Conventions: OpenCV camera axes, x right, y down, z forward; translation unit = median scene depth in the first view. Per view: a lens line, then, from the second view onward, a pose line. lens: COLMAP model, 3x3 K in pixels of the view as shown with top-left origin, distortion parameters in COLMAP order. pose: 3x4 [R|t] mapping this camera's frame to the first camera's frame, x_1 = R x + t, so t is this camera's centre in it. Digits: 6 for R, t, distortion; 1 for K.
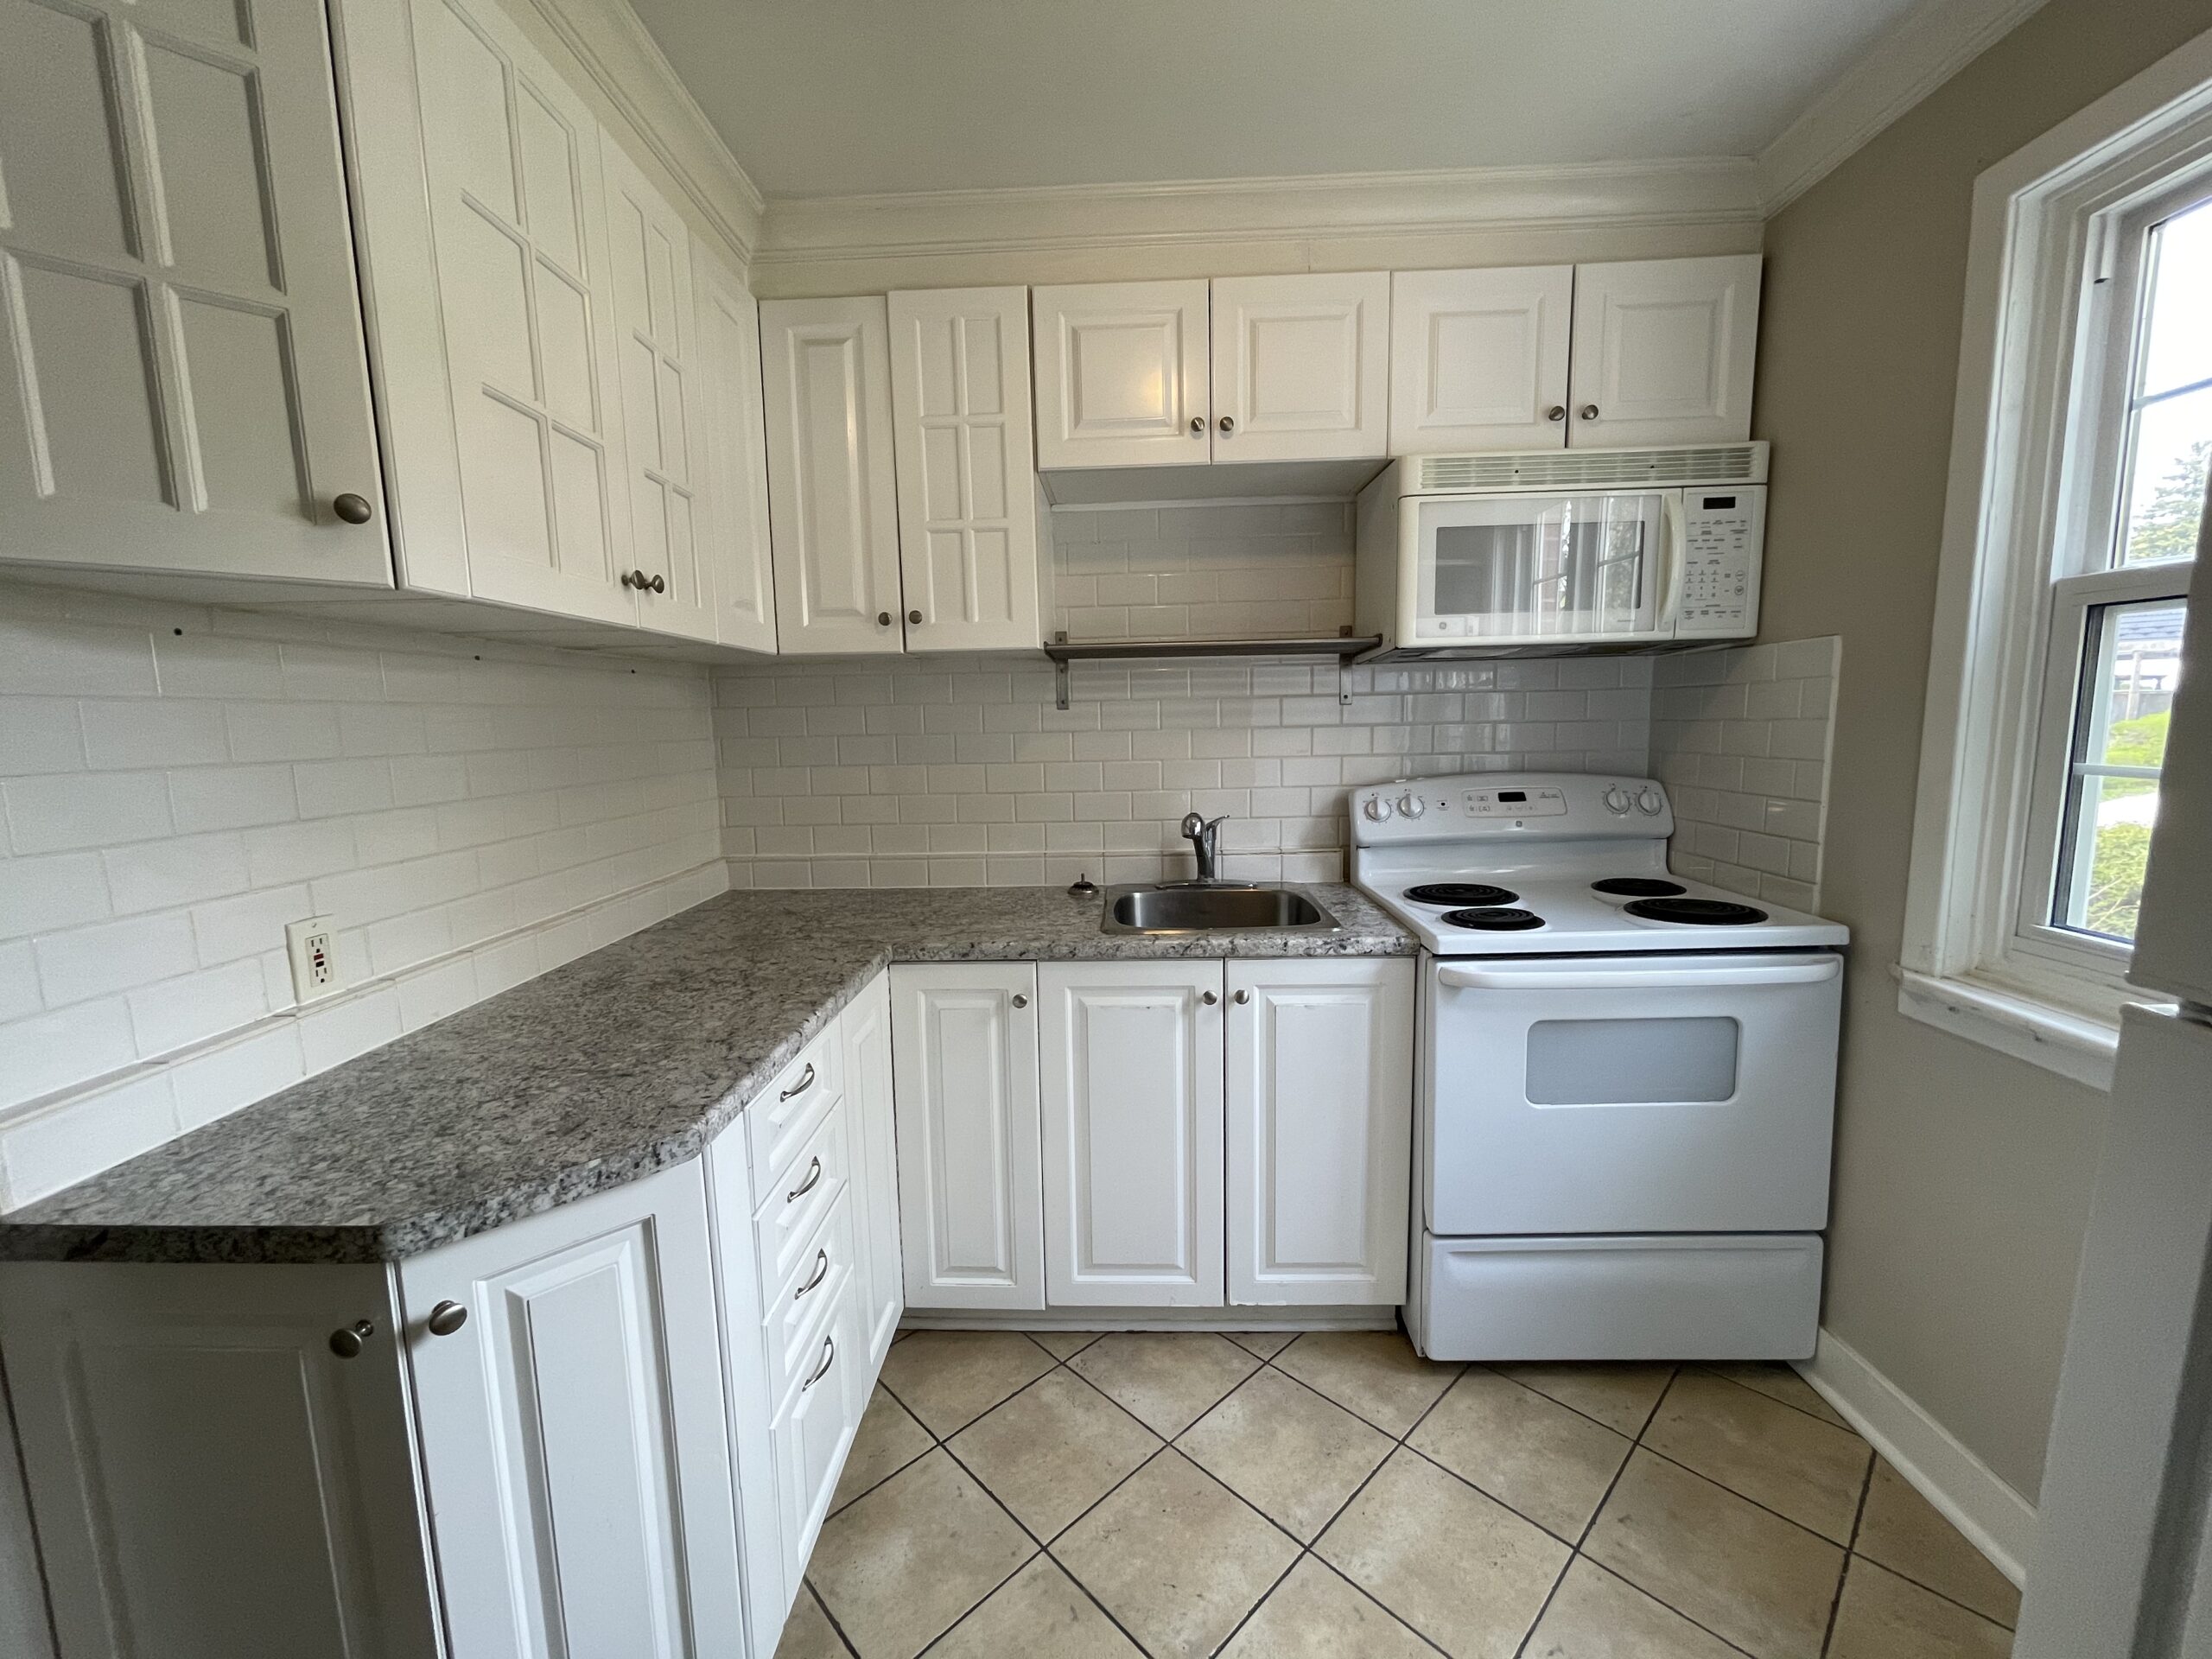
lens RADIAL K [[892.8, 0, 1103.6], [0, 892.8, 835.8], [0, 0, 1]] dist [-0.001059, -0.000763]
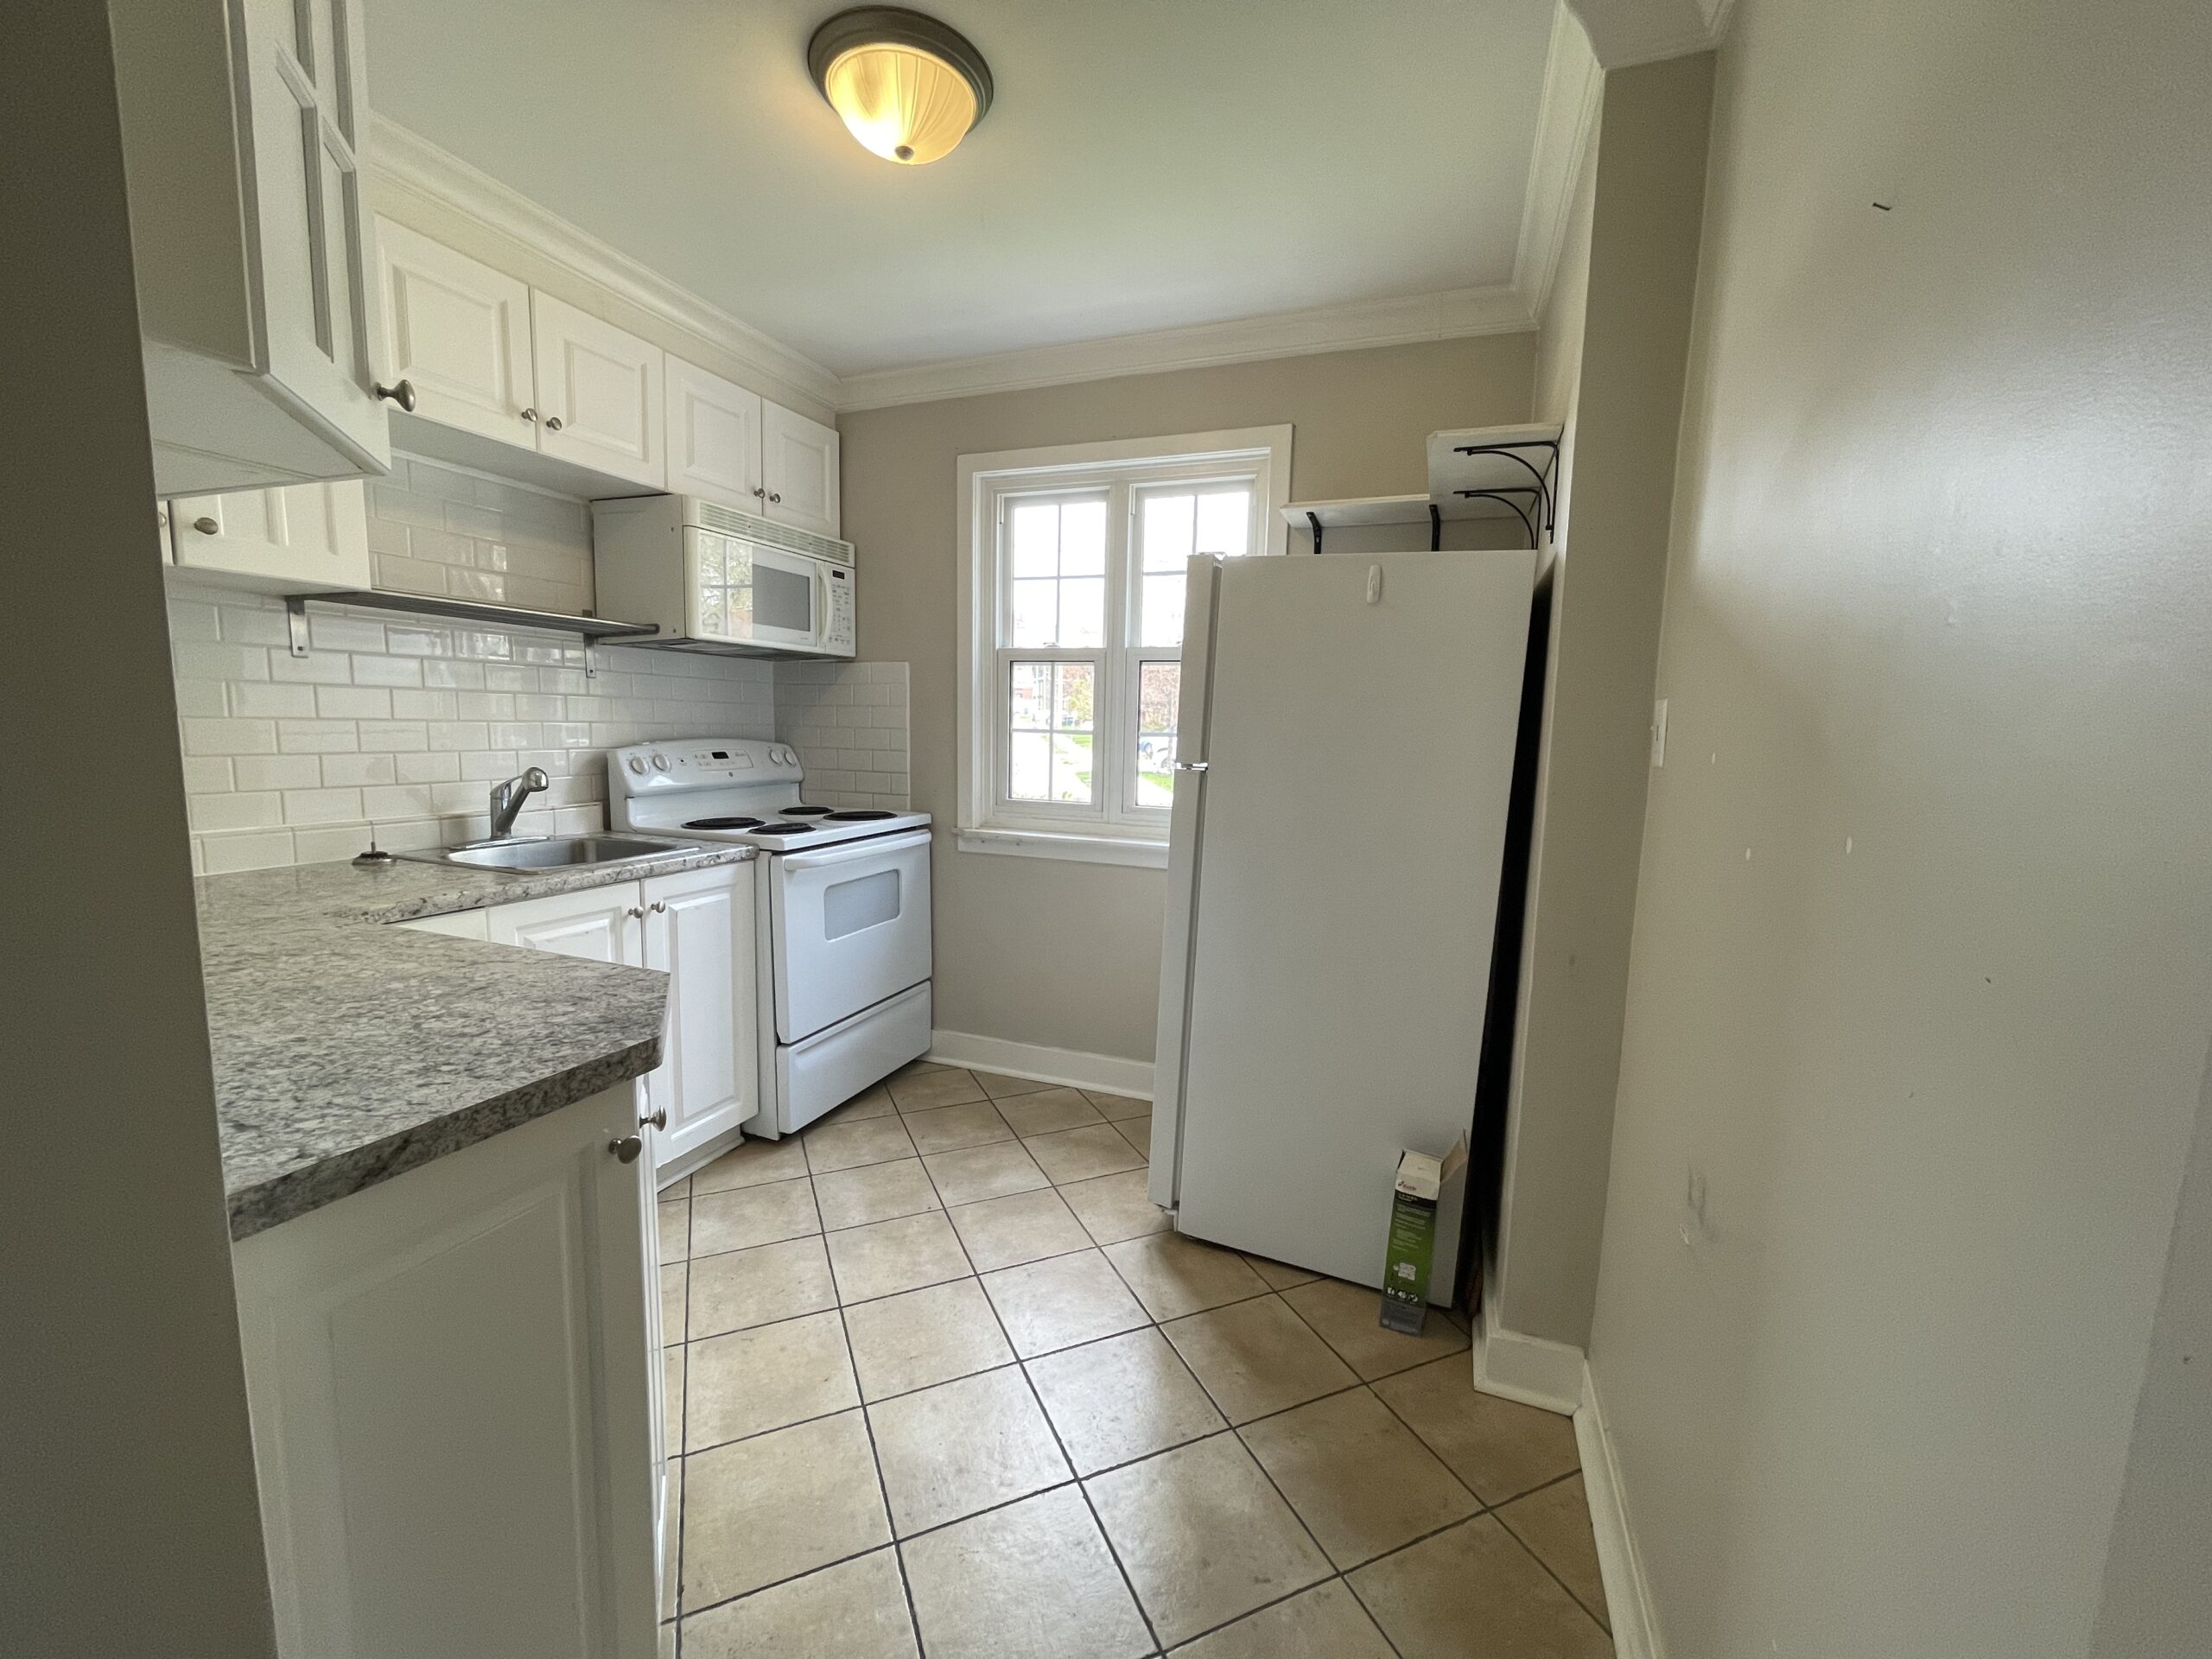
lens RADIAL K [[892.8, 0, 1102.7], [0, 892.8, 830.5], [0, 0, 1]] dist [-0.001059, -0.000763]
pose [[0.339709, -0.082418, 0.936912, -0.787912], [0.092585, 0.994245, 0.053891, 0.064347], [-0.935962, 0.068436, 0.345385, -0.014966]]
